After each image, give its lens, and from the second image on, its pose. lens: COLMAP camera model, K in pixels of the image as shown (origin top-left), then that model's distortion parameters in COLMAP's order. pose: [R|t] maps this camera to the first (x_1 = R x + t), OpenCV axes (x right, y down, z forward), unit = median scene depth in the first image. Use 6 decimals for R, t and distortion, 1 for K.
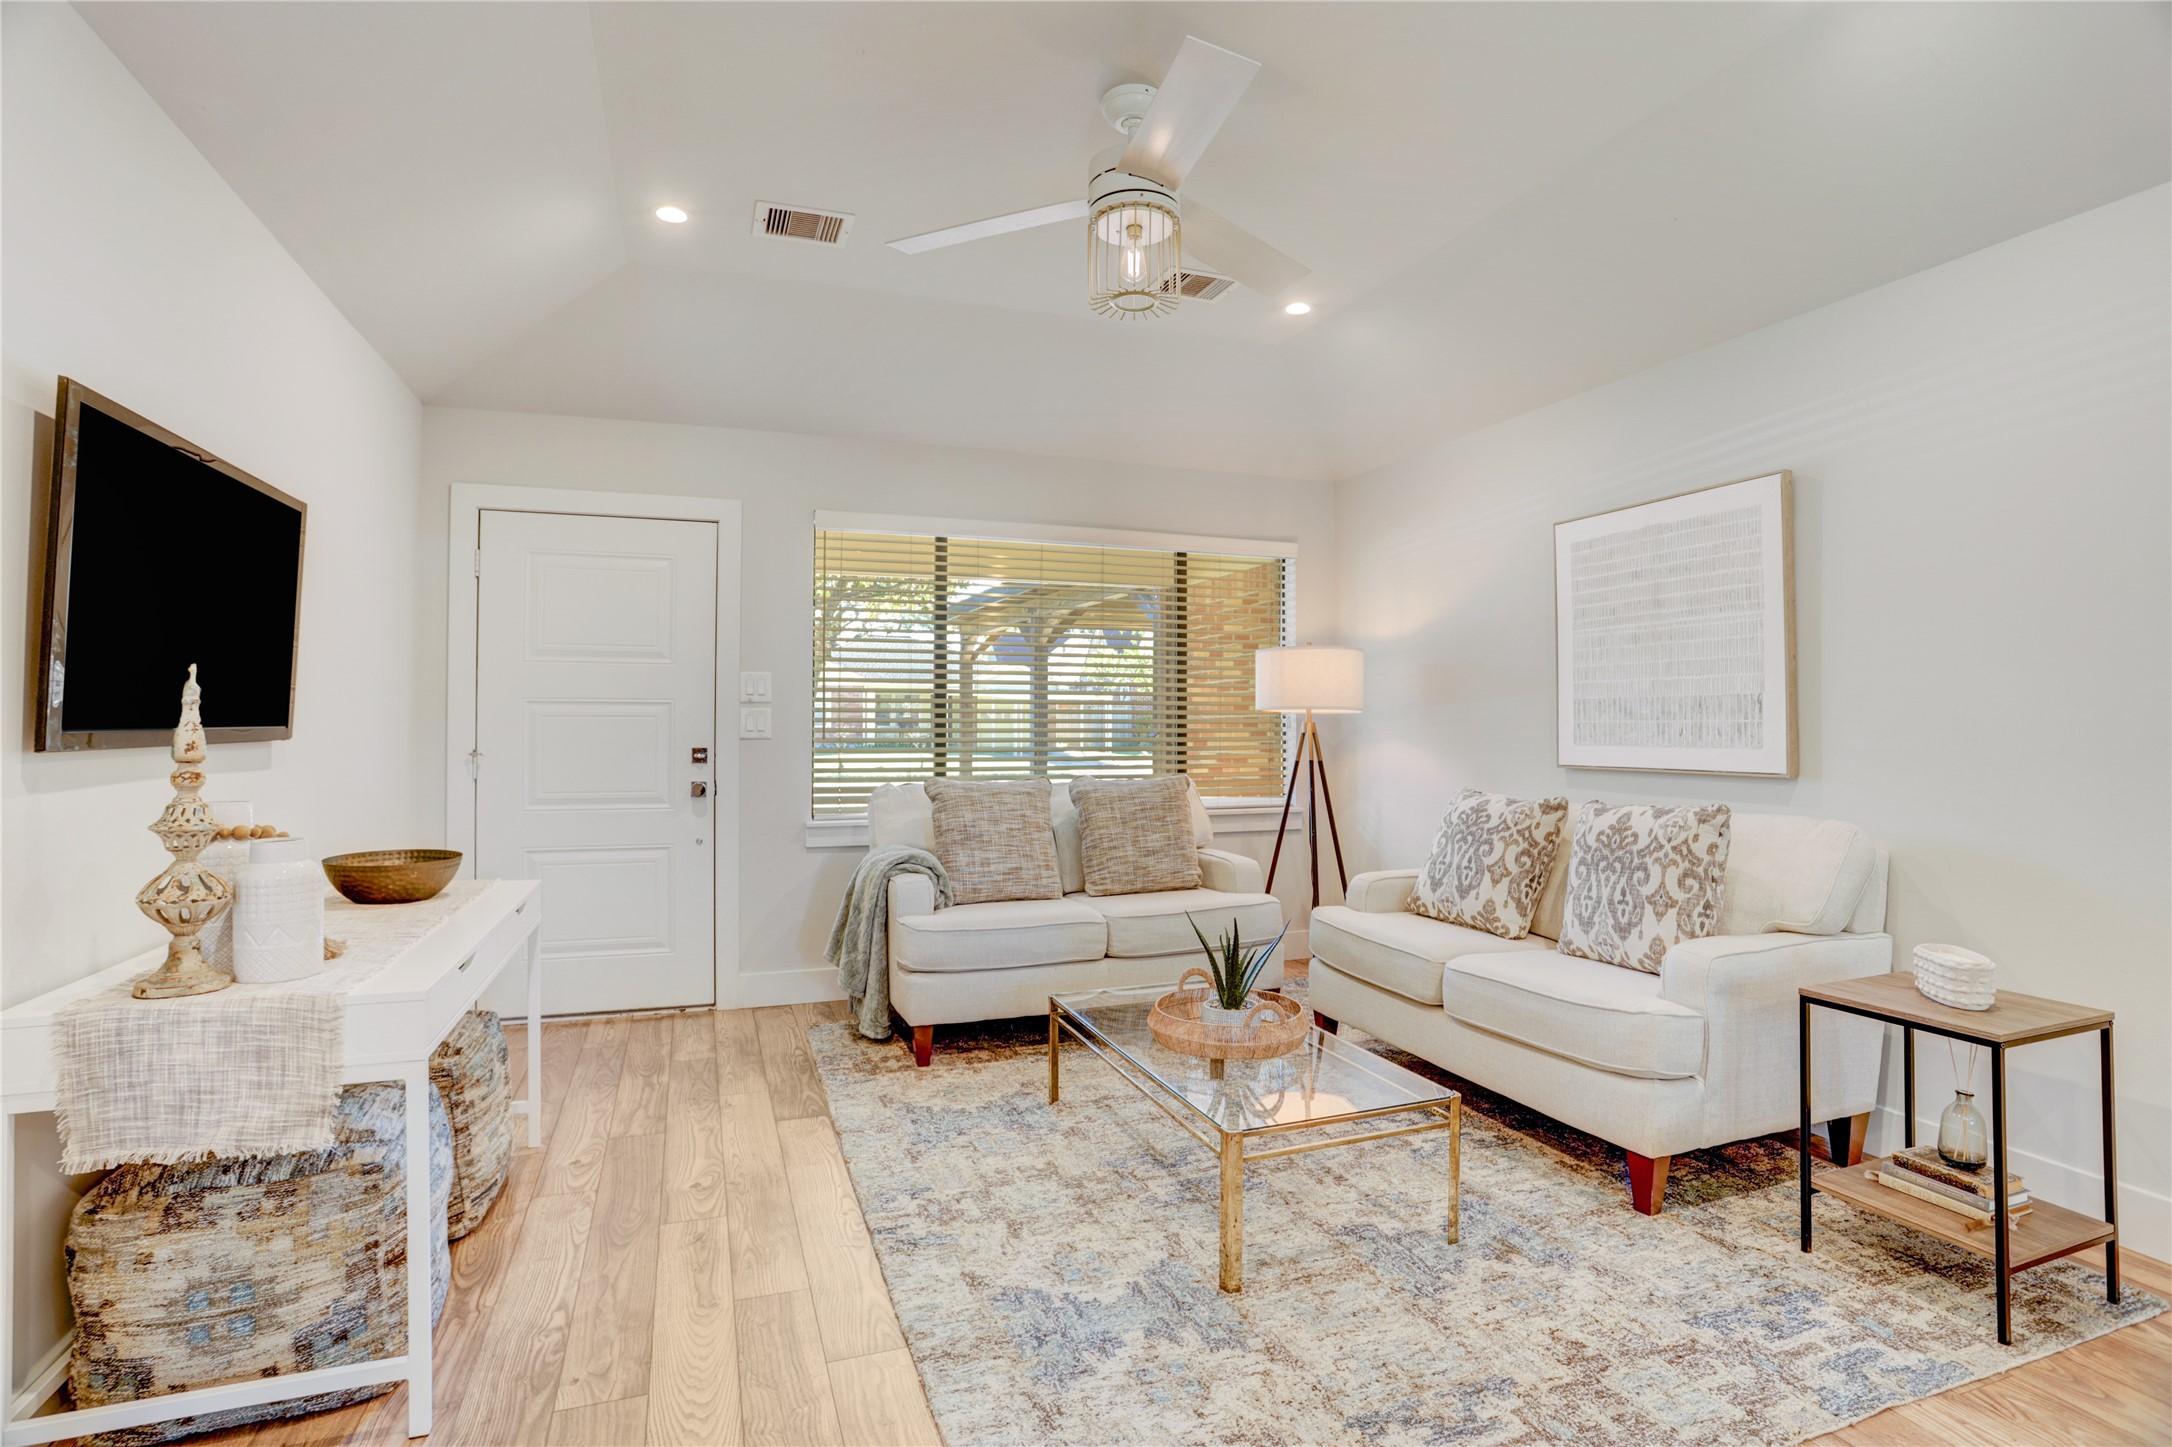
lens RADIAL K [[1059.2, 0, 1078.3], [0, 1059.2, 720.7], [0, 0, 1]] dist [-0.062348, 0.021143]
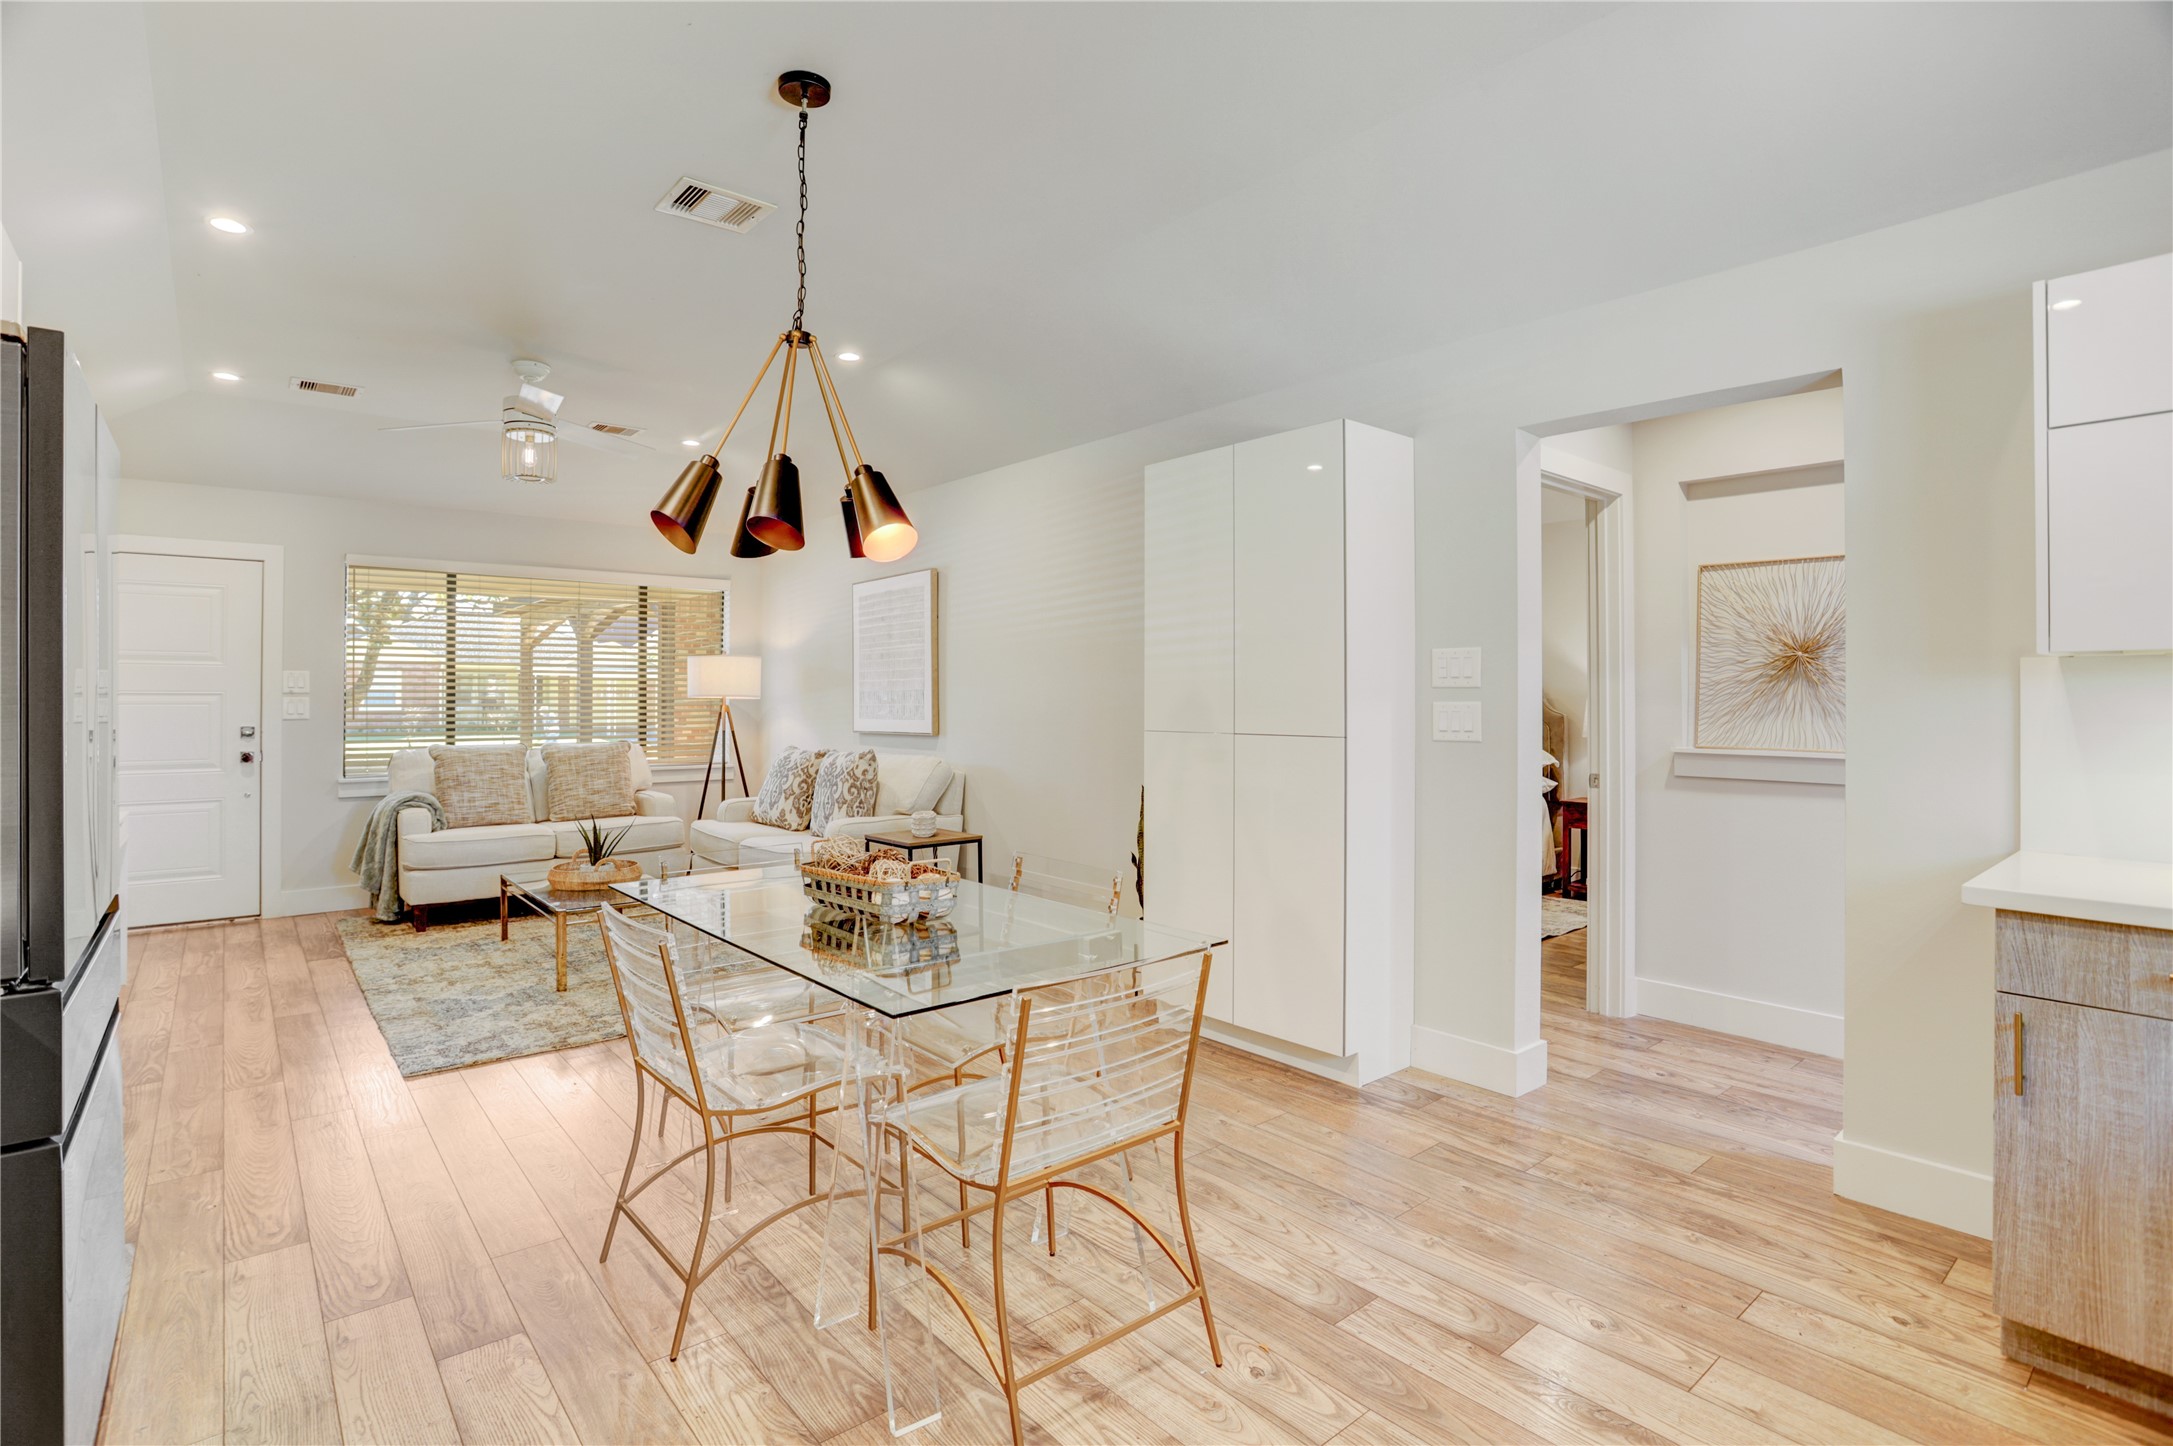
lens RADIAL K [[1059.7, 0, 1081.9], [0, 1059.7, 689.9], [0, 0, 1]] dist [-0.062348, 0.021143]
pose [[0.941138, -0.000427, 0.338023, 0.264987], [0.002973, 0.999971, -0.007016, -0.010941], [-0.338010, 0.007608, 0.941112, -0.788901]]
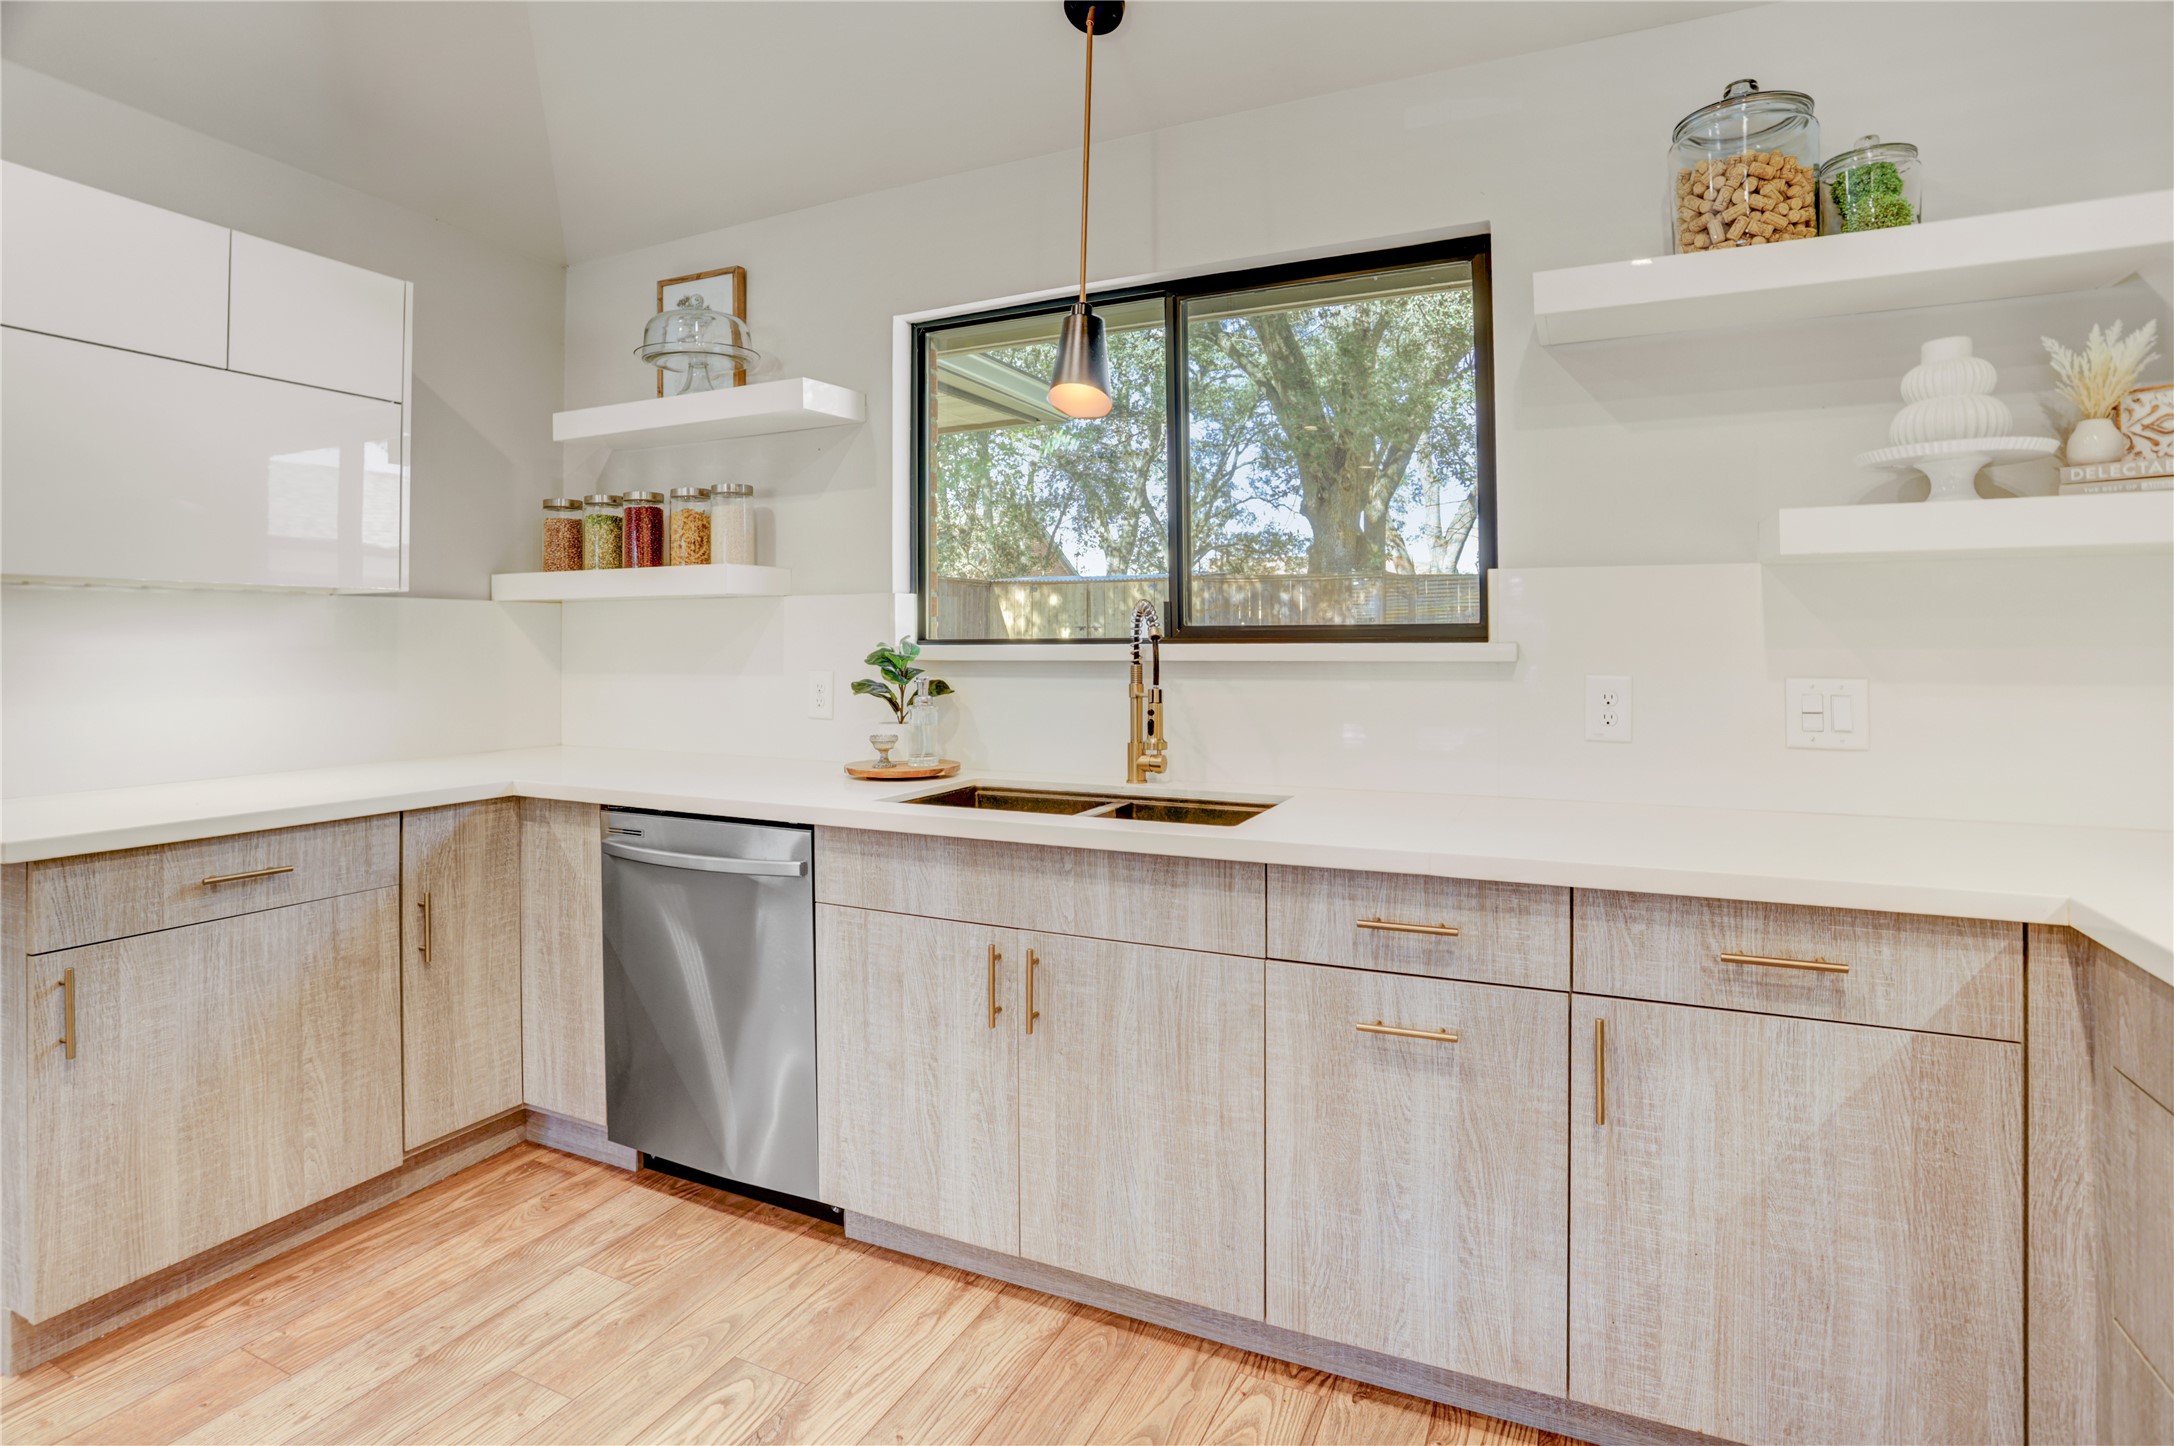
lens RADIAL K [[1083.8, 0, 1067.0], [0, 1083.8, 618.0], [0, 0, 1]] dist [-0.050477, 0.009942]
pose [[-0.701873, 0.010620, 0.712223, 0.220703], [0.002340, 0.999918, -0.012604, -0.002684], [-0.712298, -0.007180, -0.701840, -0.427518]]
